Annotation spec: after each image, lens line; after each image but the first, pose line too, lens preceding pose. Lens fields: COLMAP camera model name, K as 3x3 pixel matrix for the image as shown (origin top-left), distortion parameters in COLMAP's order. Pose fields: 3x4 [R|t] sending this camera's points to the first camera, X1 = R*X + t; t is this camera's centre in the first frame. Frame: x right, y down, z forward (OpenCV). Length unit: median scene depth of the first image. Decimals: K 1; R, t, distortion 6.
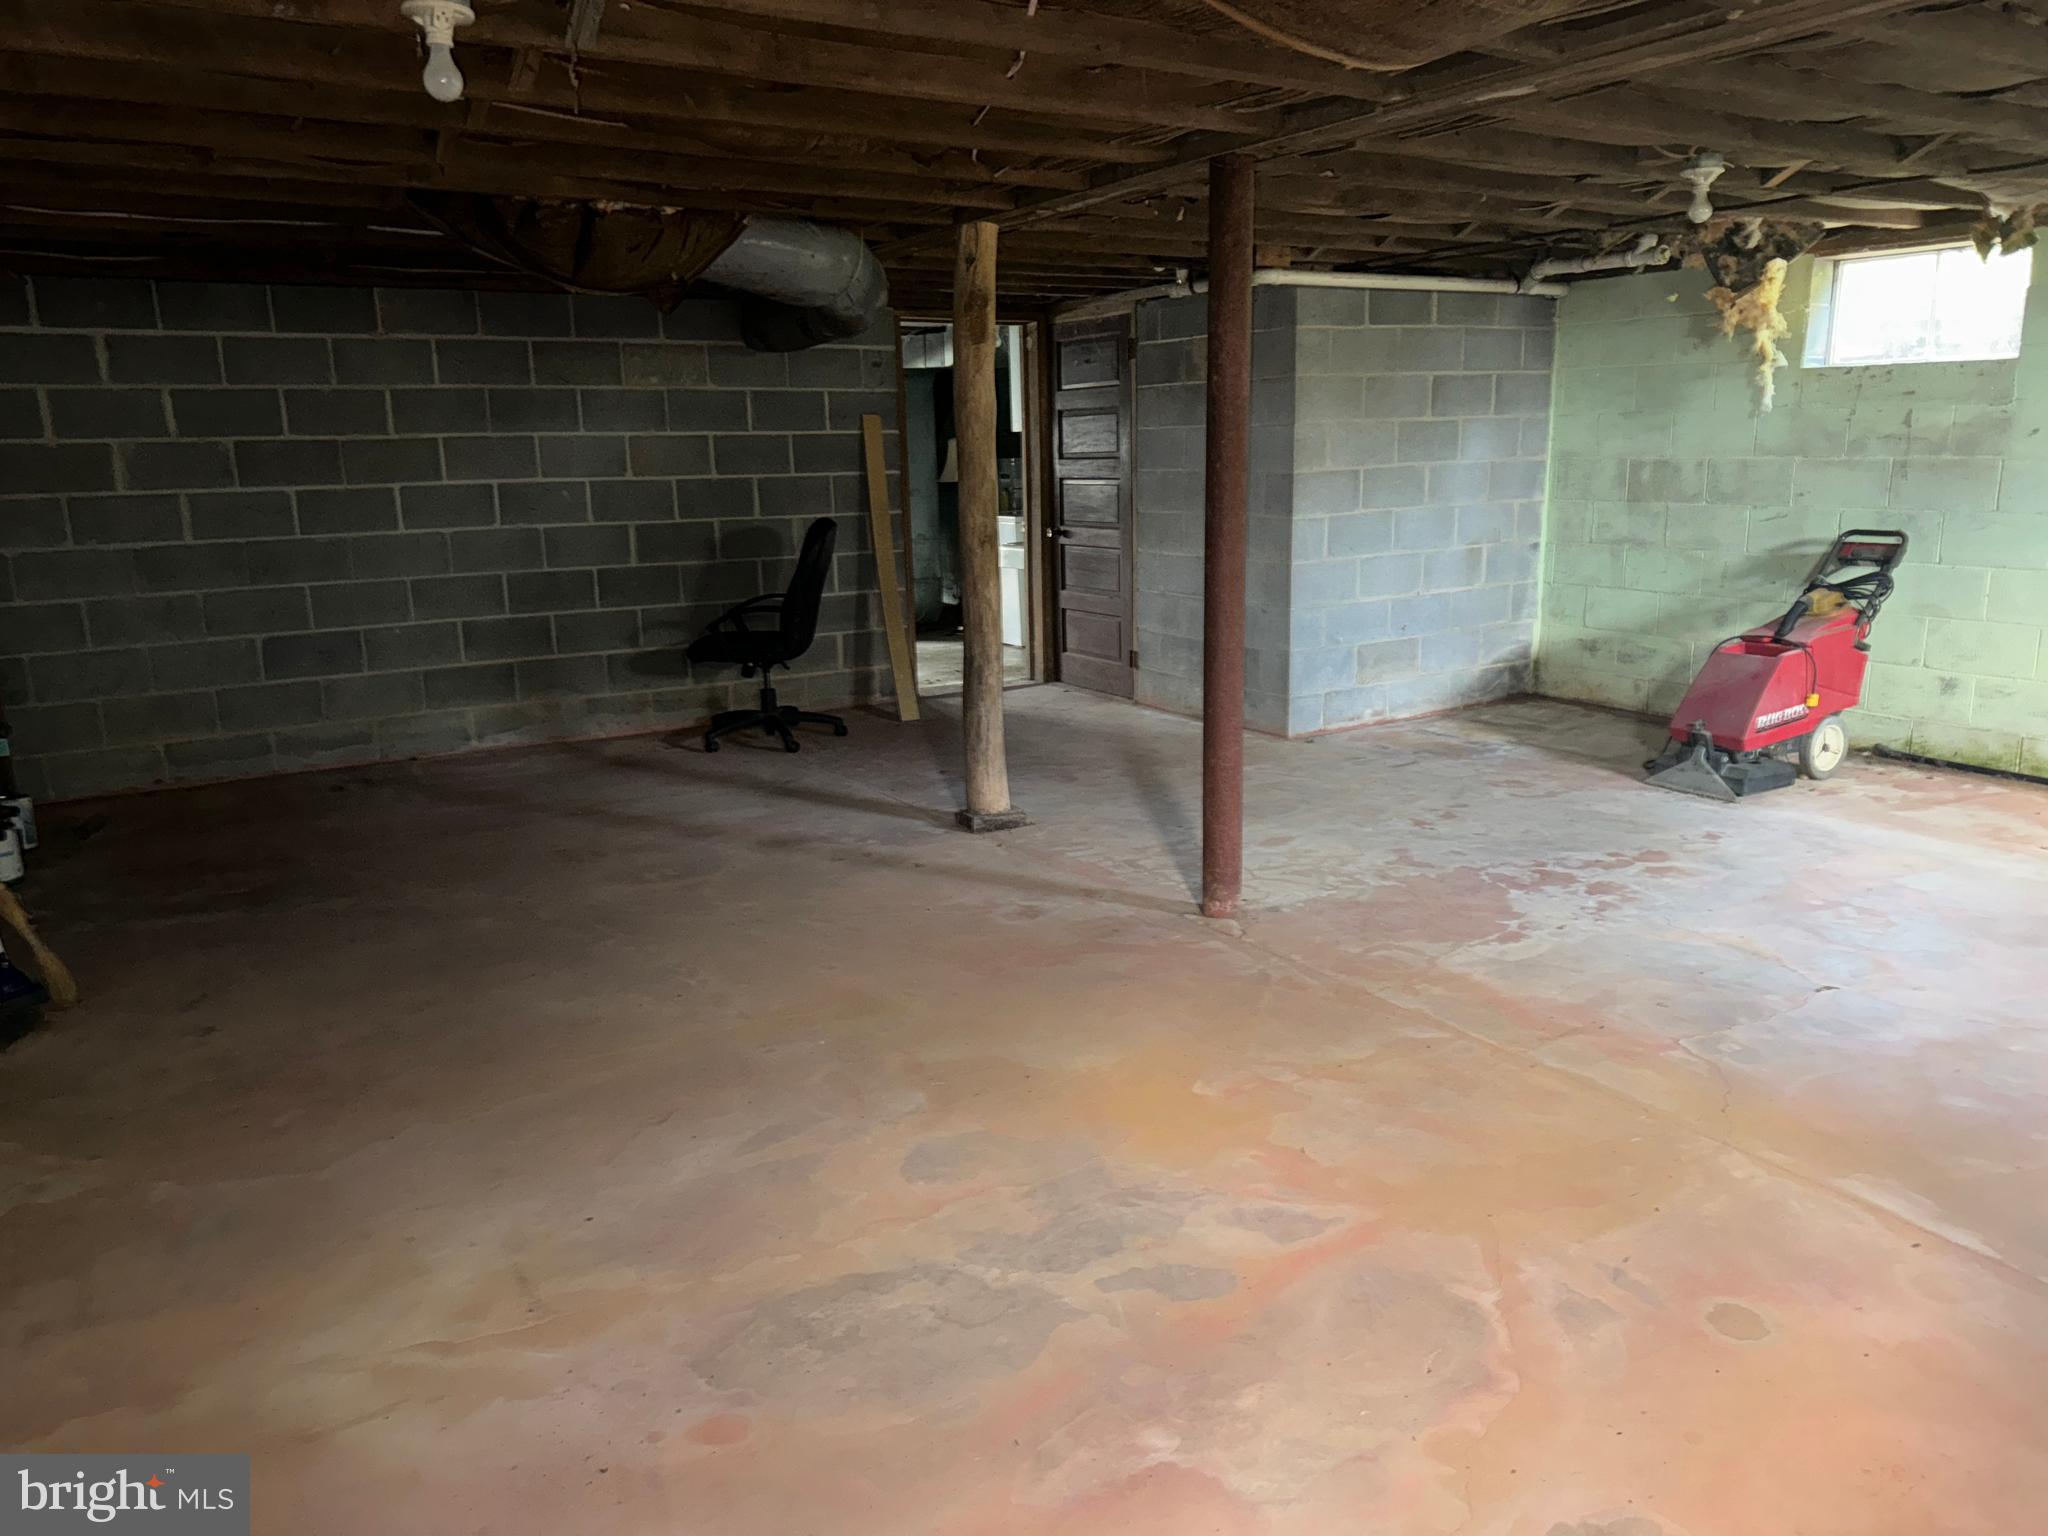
lens RADIAL K [[1417.5, 0, 1030.3], [0, 1417.5, 763.2], [0, 0, 1]] dist [0.017569, -0.026447]
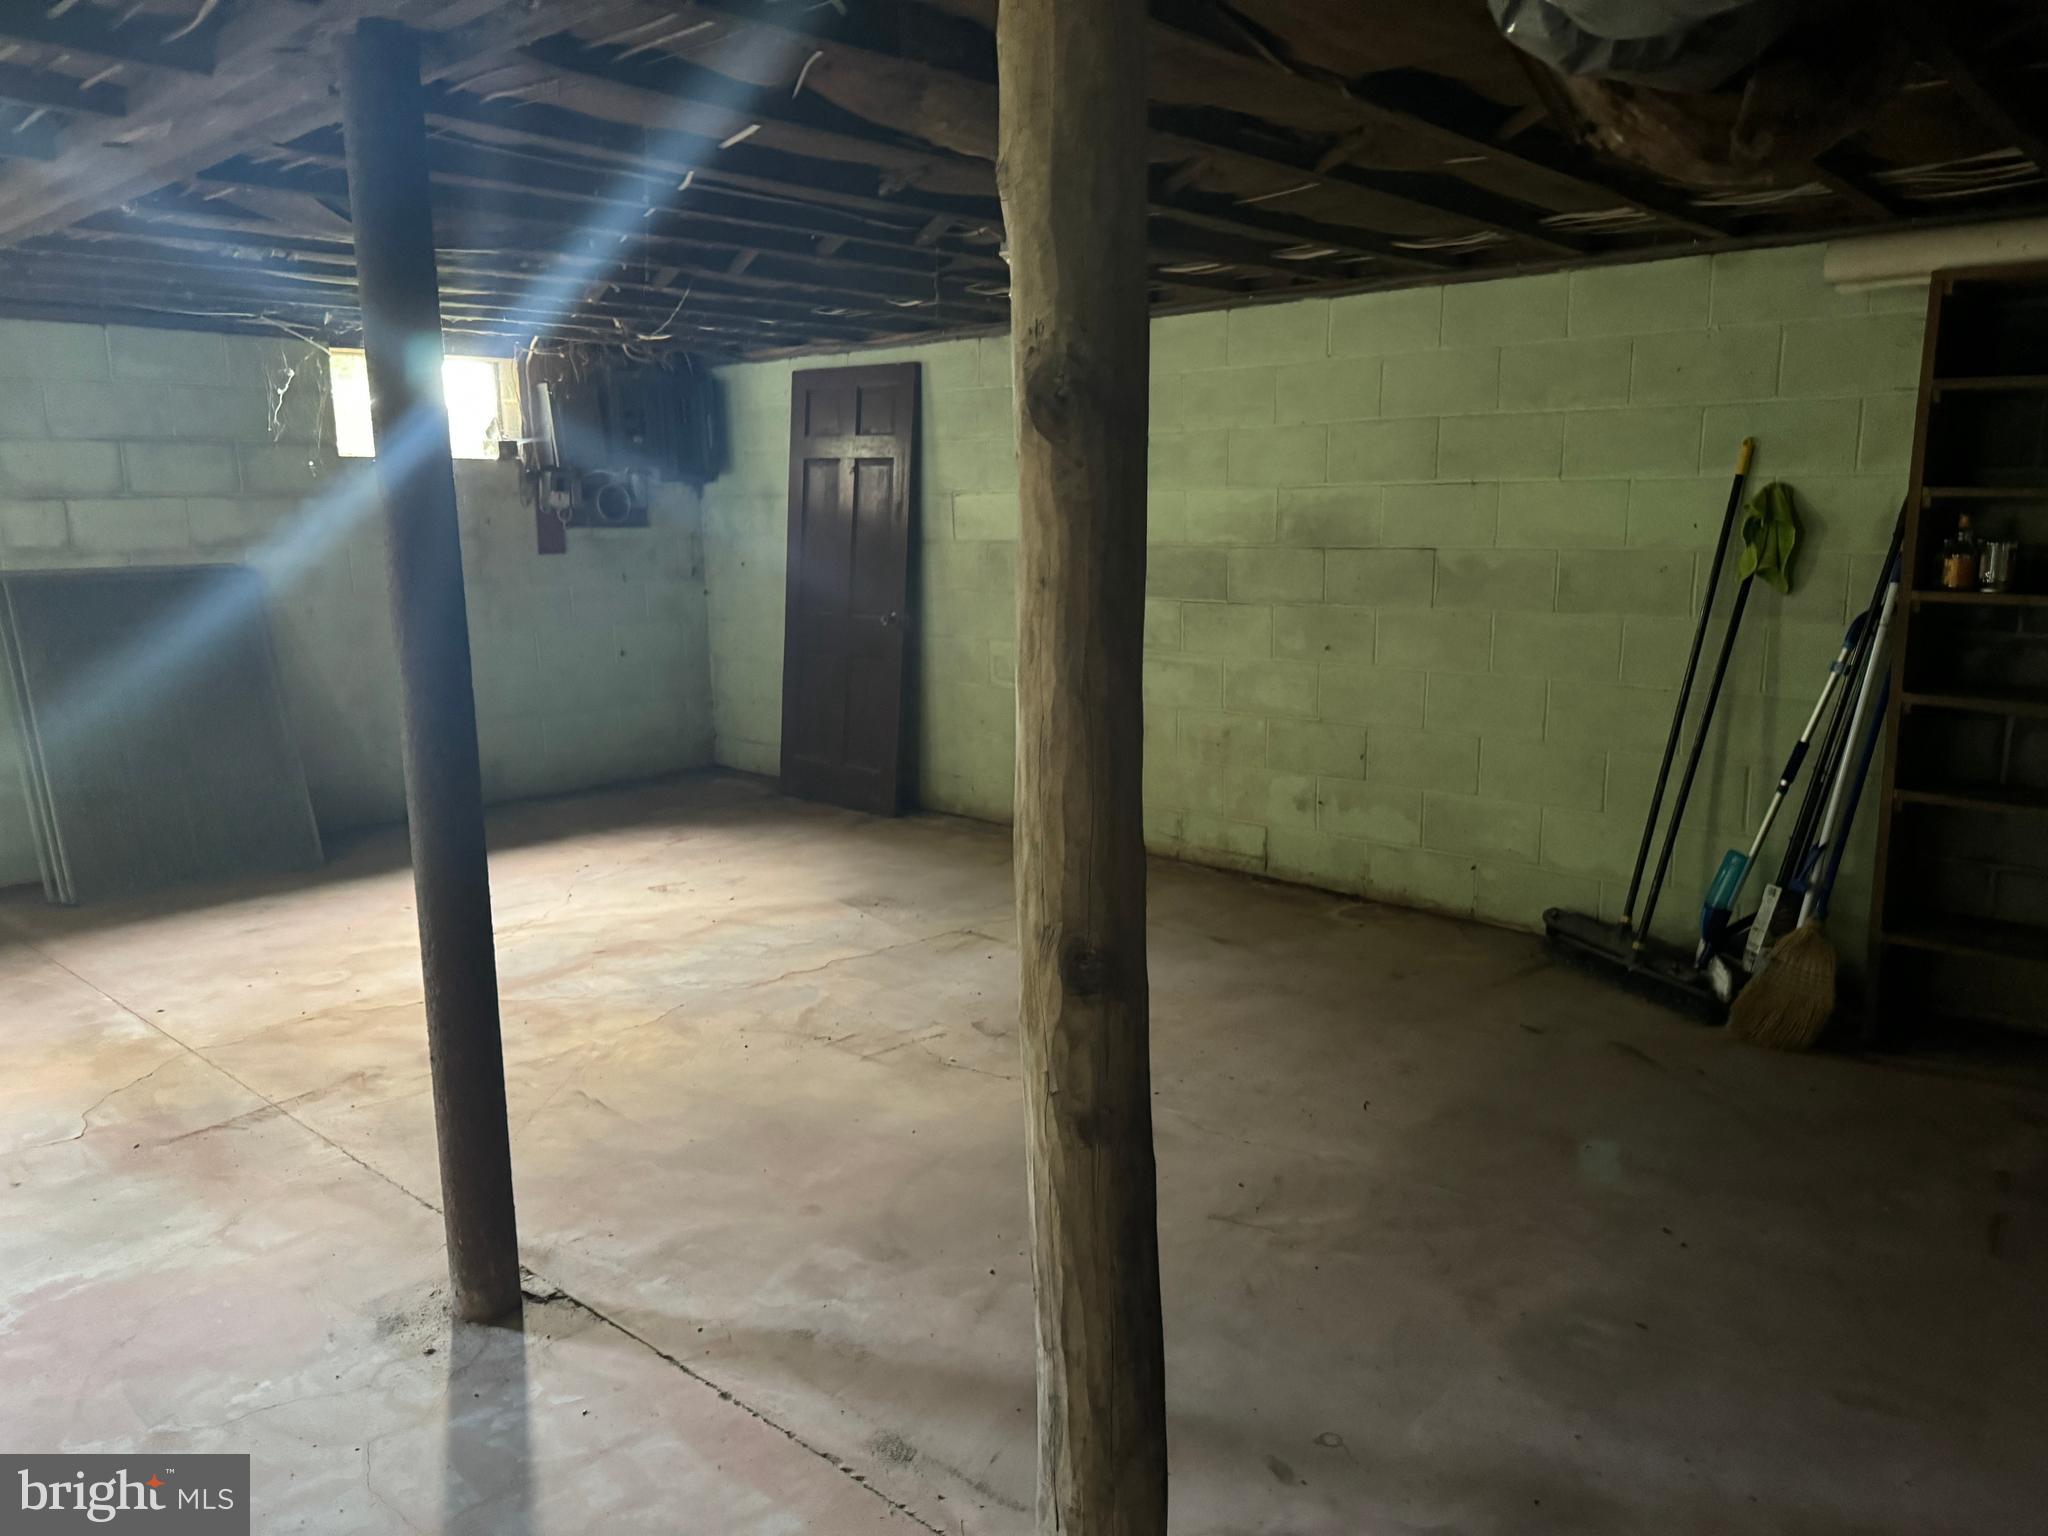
lens RADIAL K [[1435.1, 0, 1024.0], [0, 1435.1, 768.0], [0, 0, 1]] dist [0.021994, -0.101902]
pose [[-0.952439, 0.078328, -0.294490, 0.065630], [-0.043691, 0.921314, 0.386356, -0.276421], [0.301580, 0.380847, -0.874074, 1.220131]]
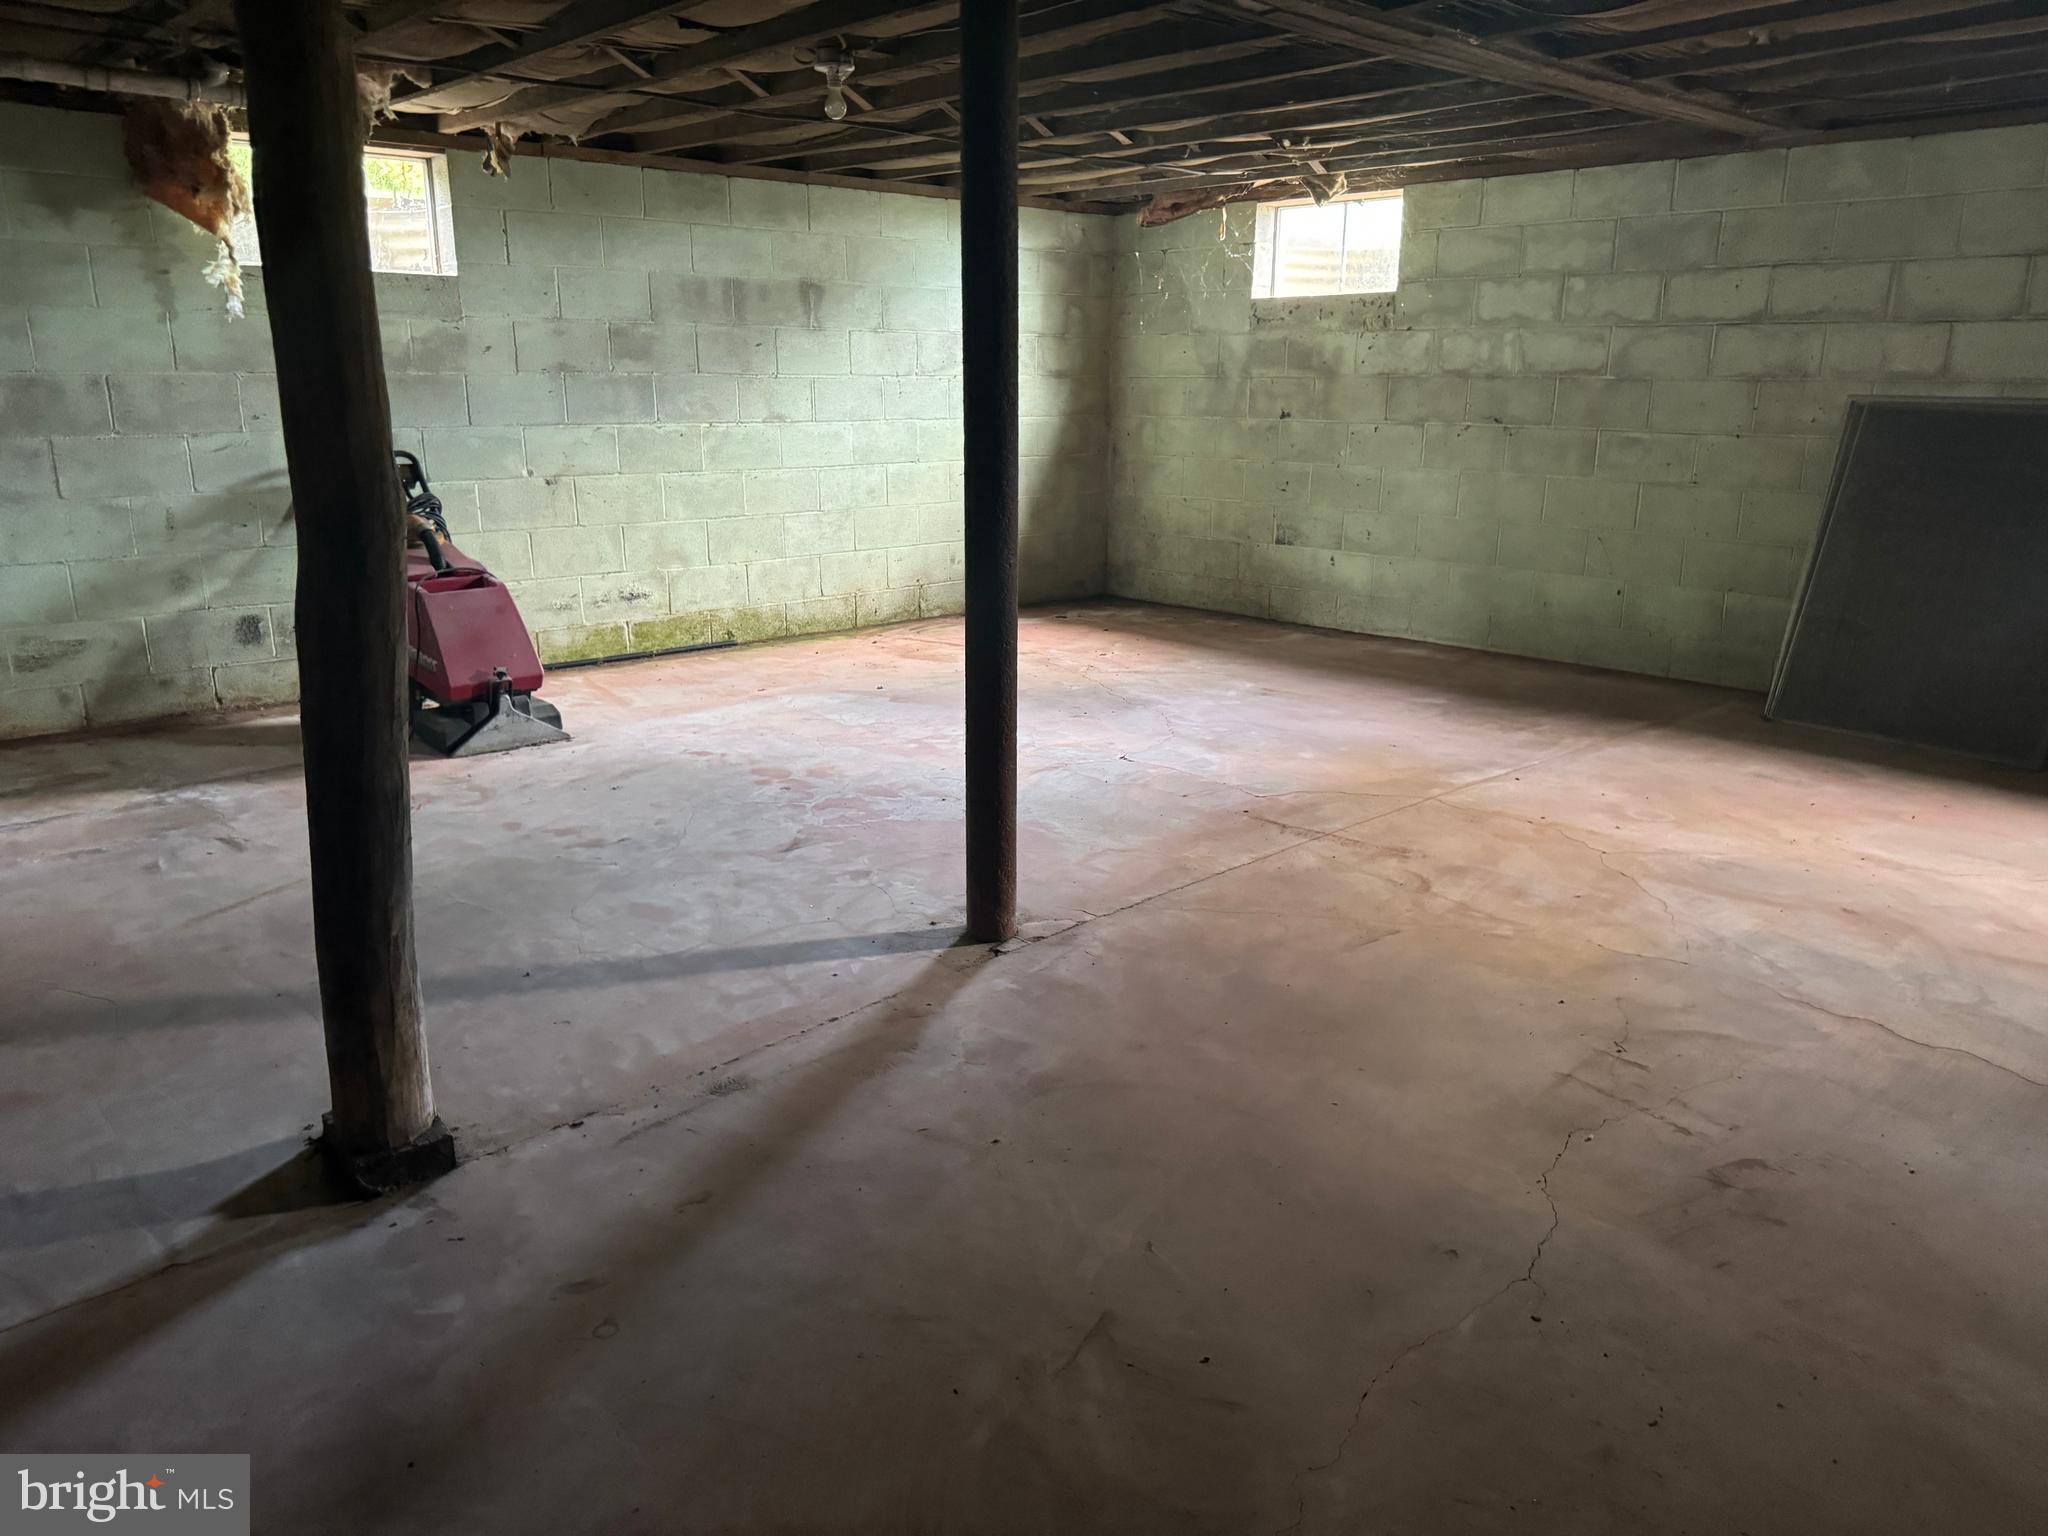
lens RADIAL K [[1417.5, 0, 1030.3], [0, 1417.5, 763.2], [0, 0, 1]] dist [0.017569, -0.026447]
pose [[-0.186723, -0.242510, 0.952010, -0.478387], [0.217963, 0.934675, 0.280845, -0.159568], [-0.957928, 0.259943, -0.121667, 0.852129]]
